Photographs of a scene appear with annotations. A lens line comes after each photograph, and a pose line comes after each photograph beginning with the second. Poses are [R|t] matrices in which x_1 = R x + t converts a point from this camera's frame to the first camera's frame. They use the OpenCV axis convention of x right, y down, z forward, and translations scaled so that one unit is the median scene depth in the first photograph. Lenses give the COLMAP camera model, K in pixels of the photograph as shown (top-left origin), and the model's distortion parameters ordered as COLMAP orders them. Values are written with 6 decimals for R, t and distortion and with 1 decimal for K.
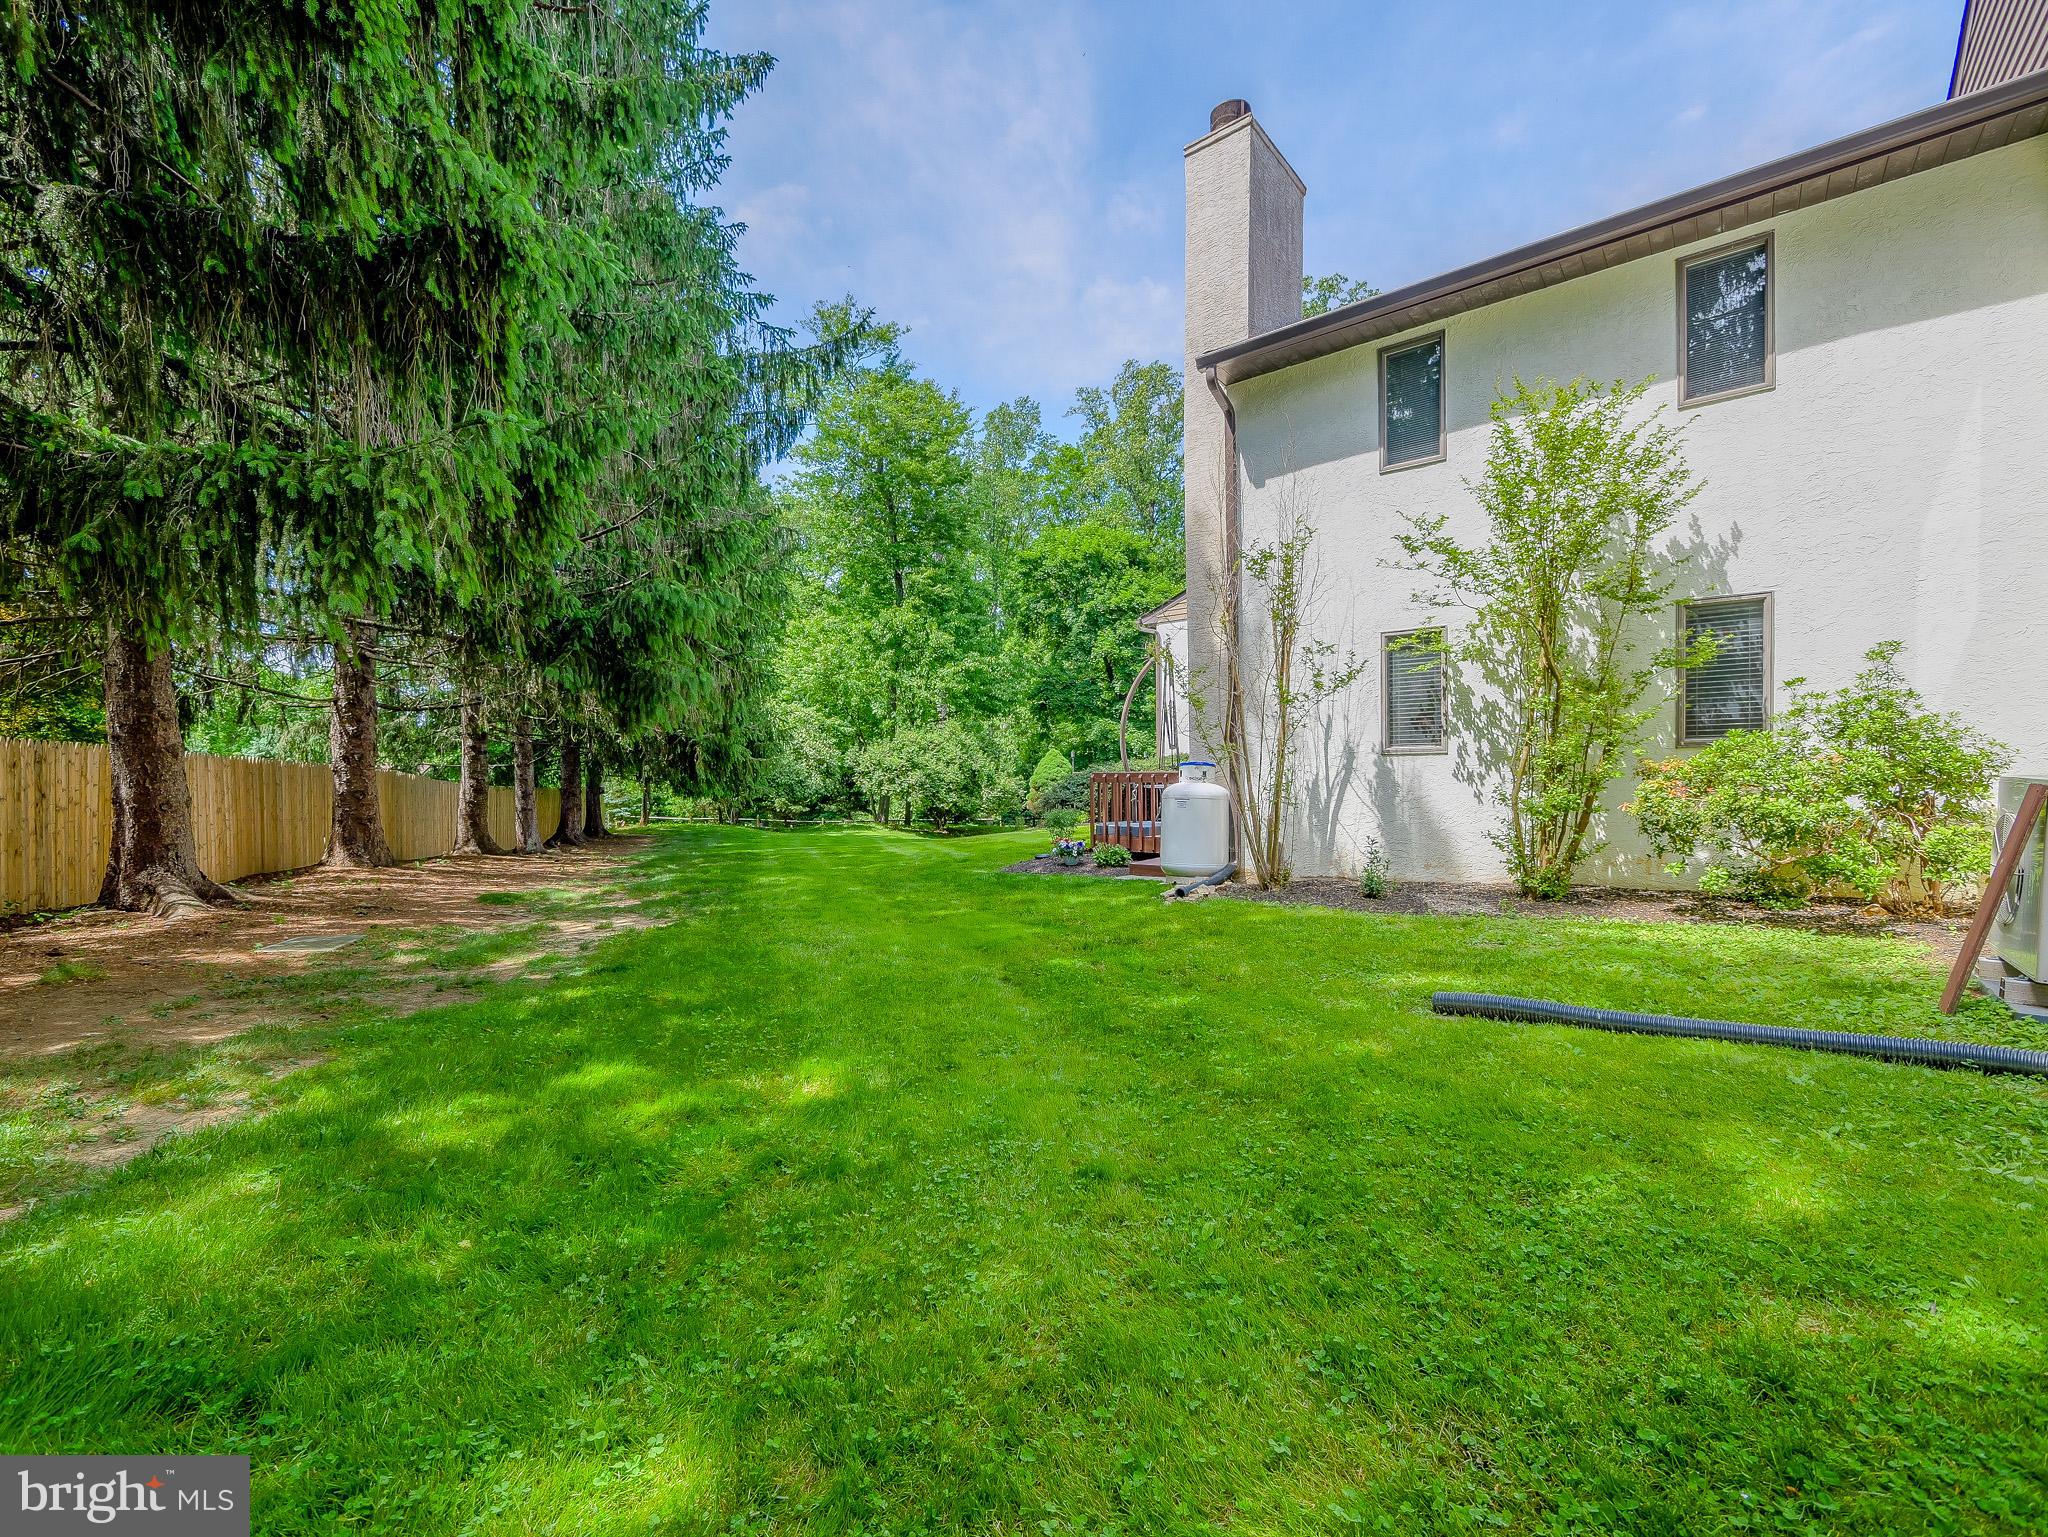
lens RADIAL K [[888.4, 0, 1024.0], [0, 888.4, 768.5], [0, 0, 1]] dist [0.044240, -0.000017]
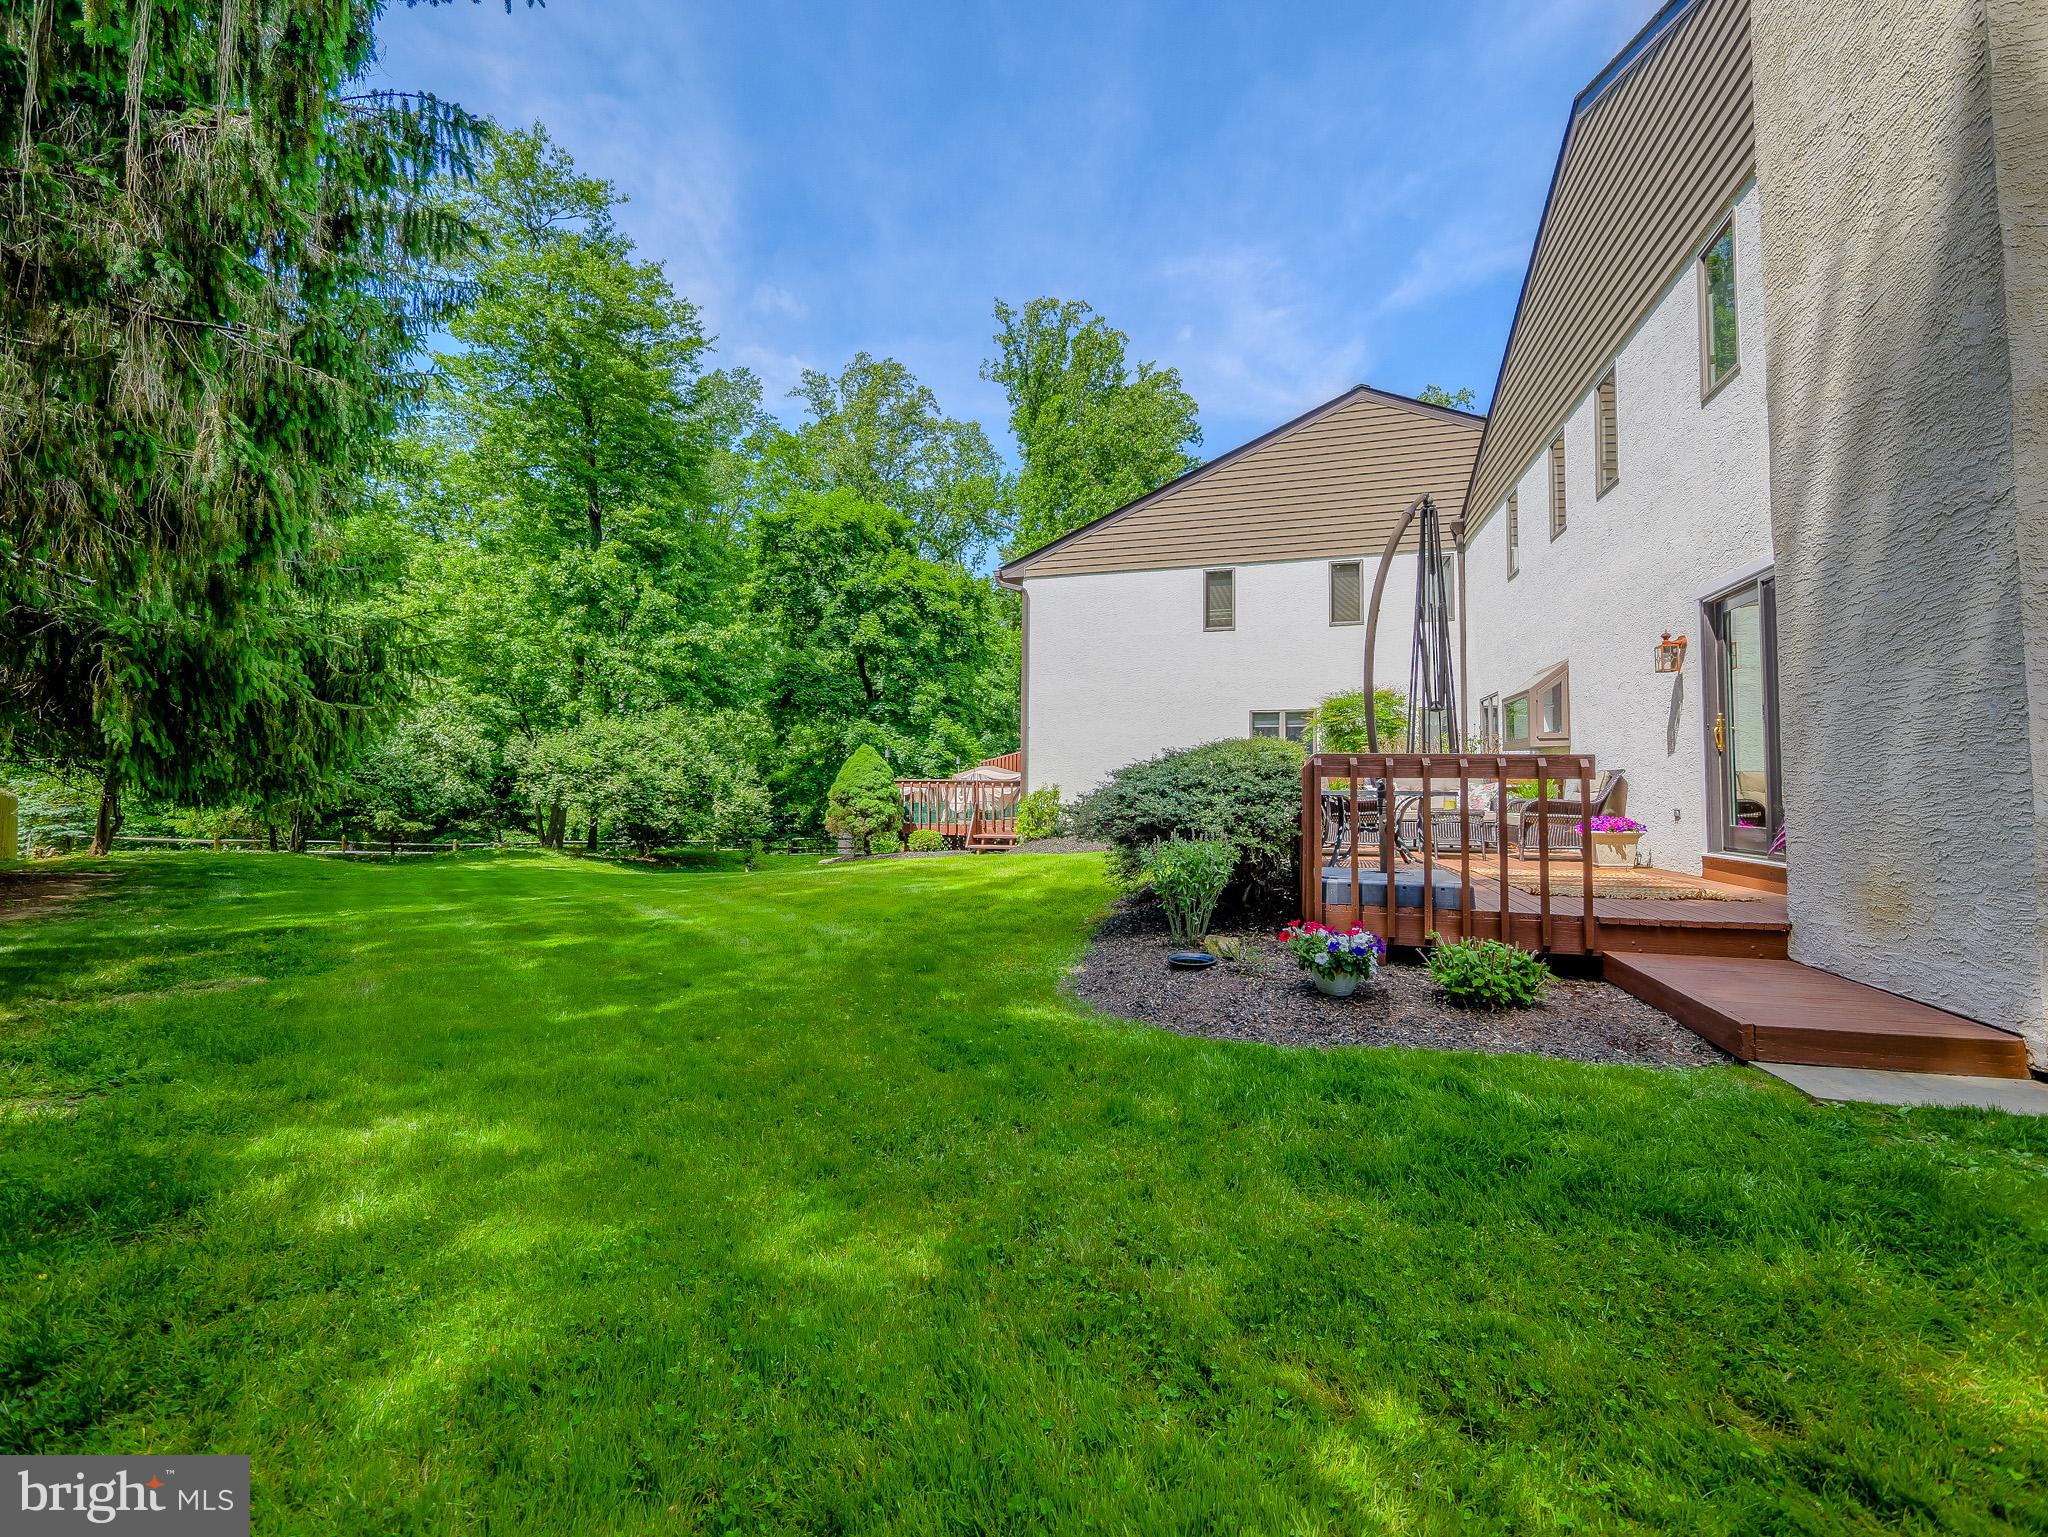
lens RADIAL K [[850.5, 0, 1029.1], [0, 850.5, 755.2], [0, 0, 1]] dist [-0.001495, -0.000088]
pose [[0.927369, 0.039483, 0.372058, -0.063975], [-0.024220, 0.998666, -0.045609, 0.009189], [-0.373362, 0.033285, 0.927088, 0.225884]]
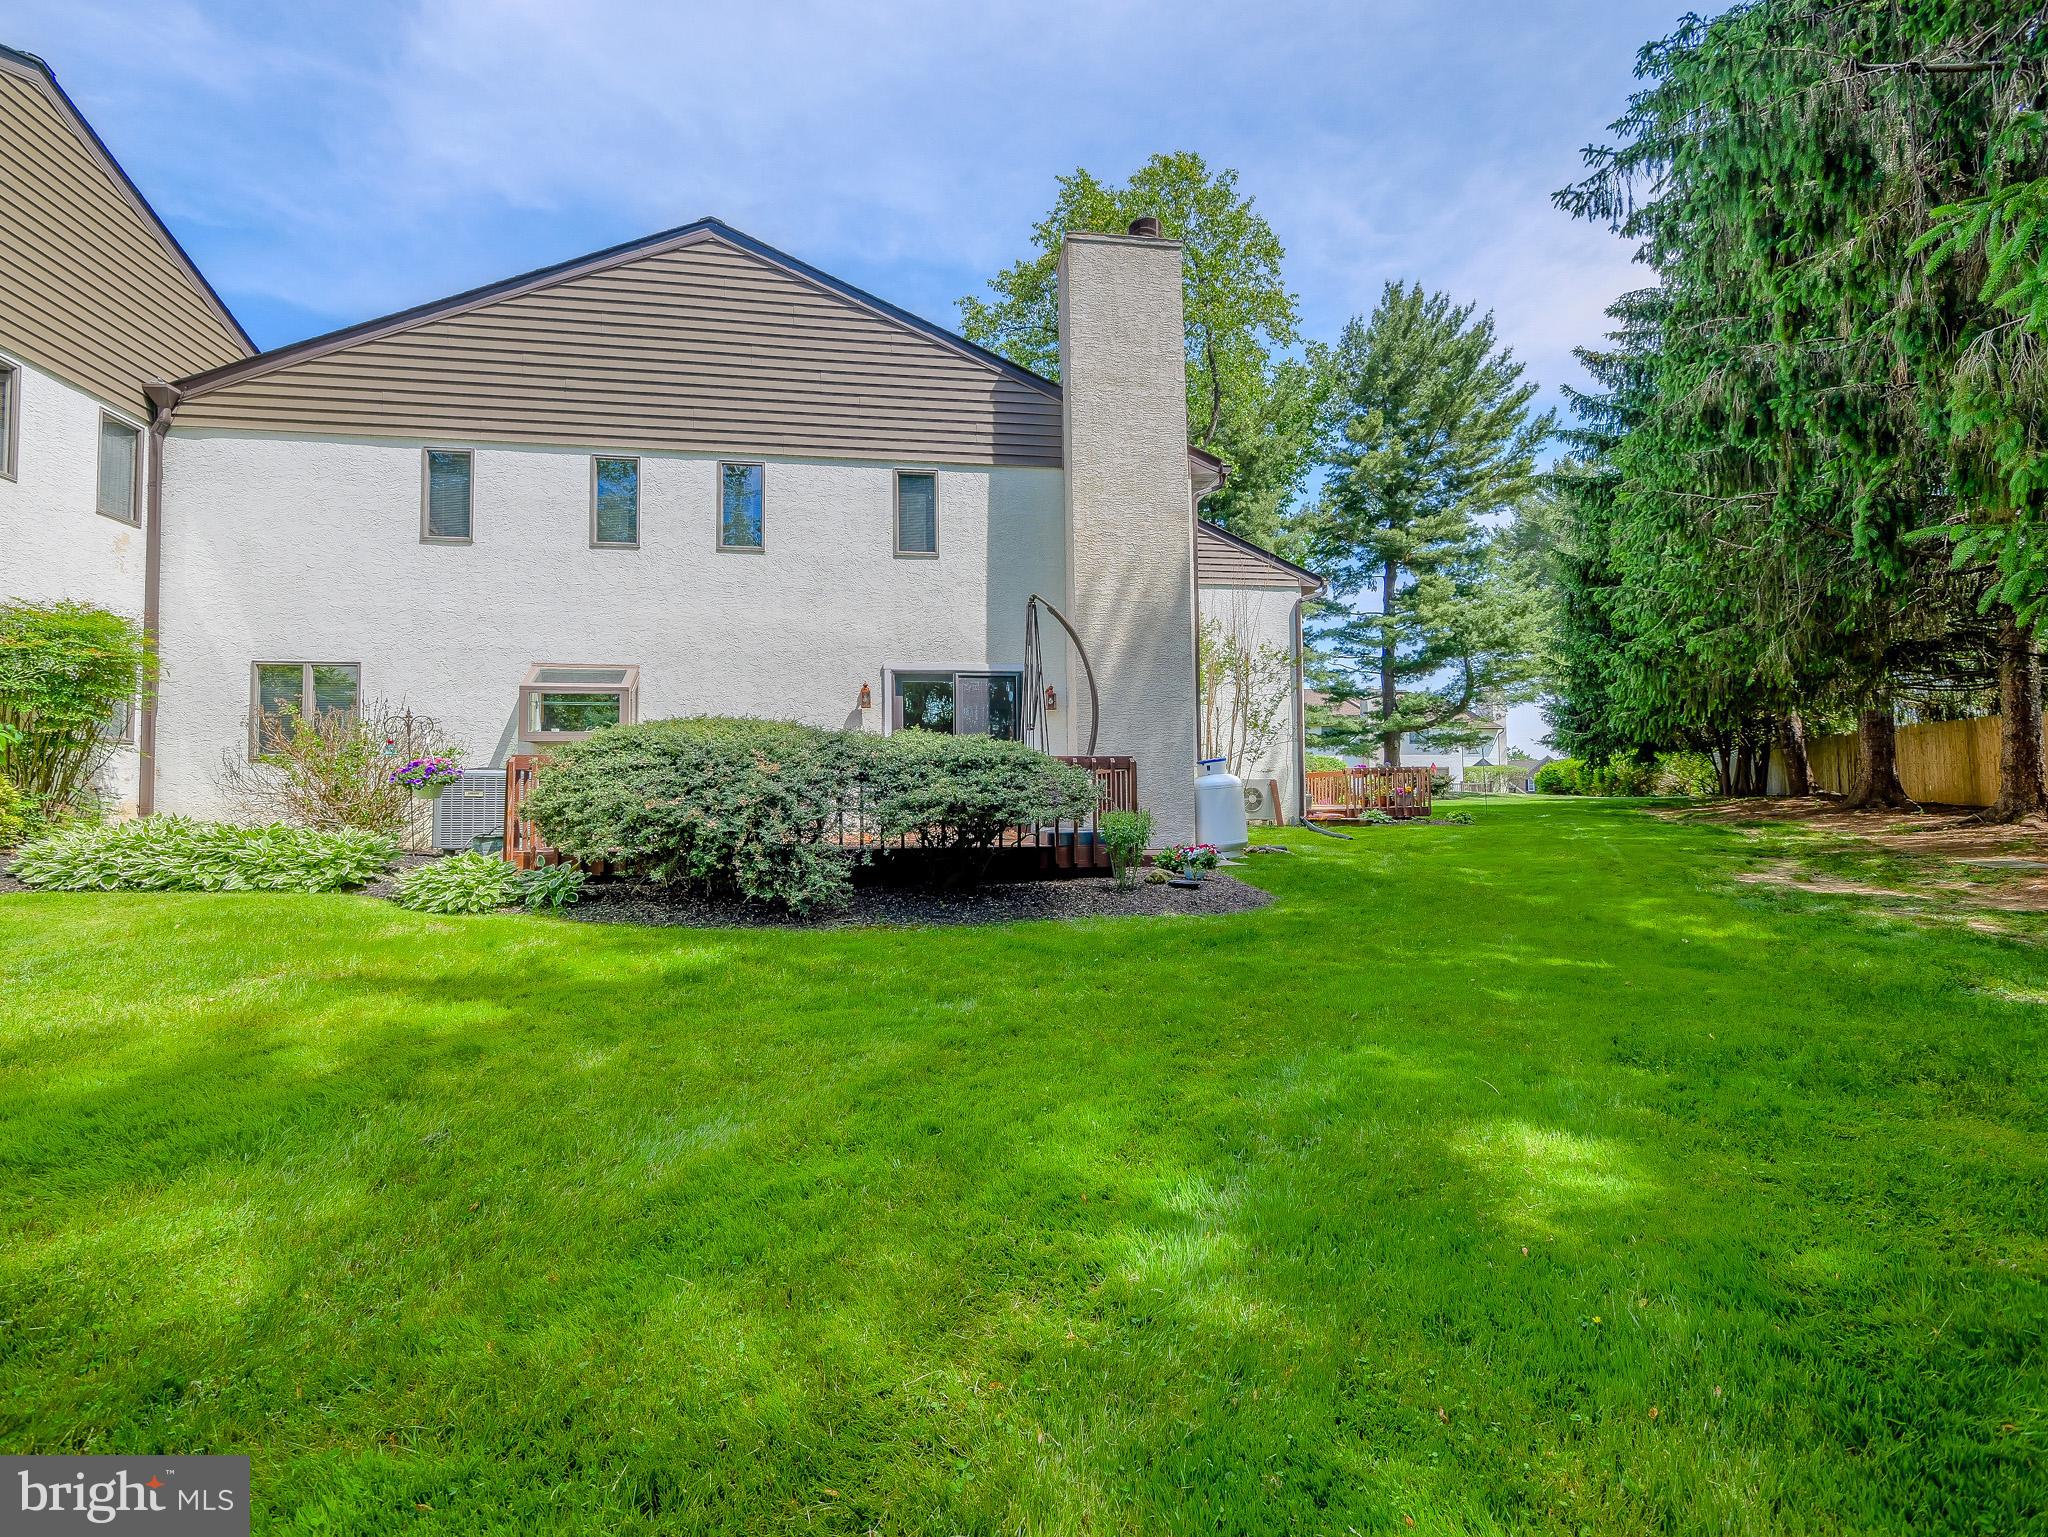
lens RADIAL K [[875.6, 0, 1022.3], [0, 875.6, 753.9], [0, 0, 1]] dist [-0.007662, -0.000612]
pose [[-0.727434, 0.063630, 0.683221, -0.110927], [0.021947, 0.997339, -0.069517, 0.017062], [-0.685826, -0.035575, -0.726895, 0.525737]]
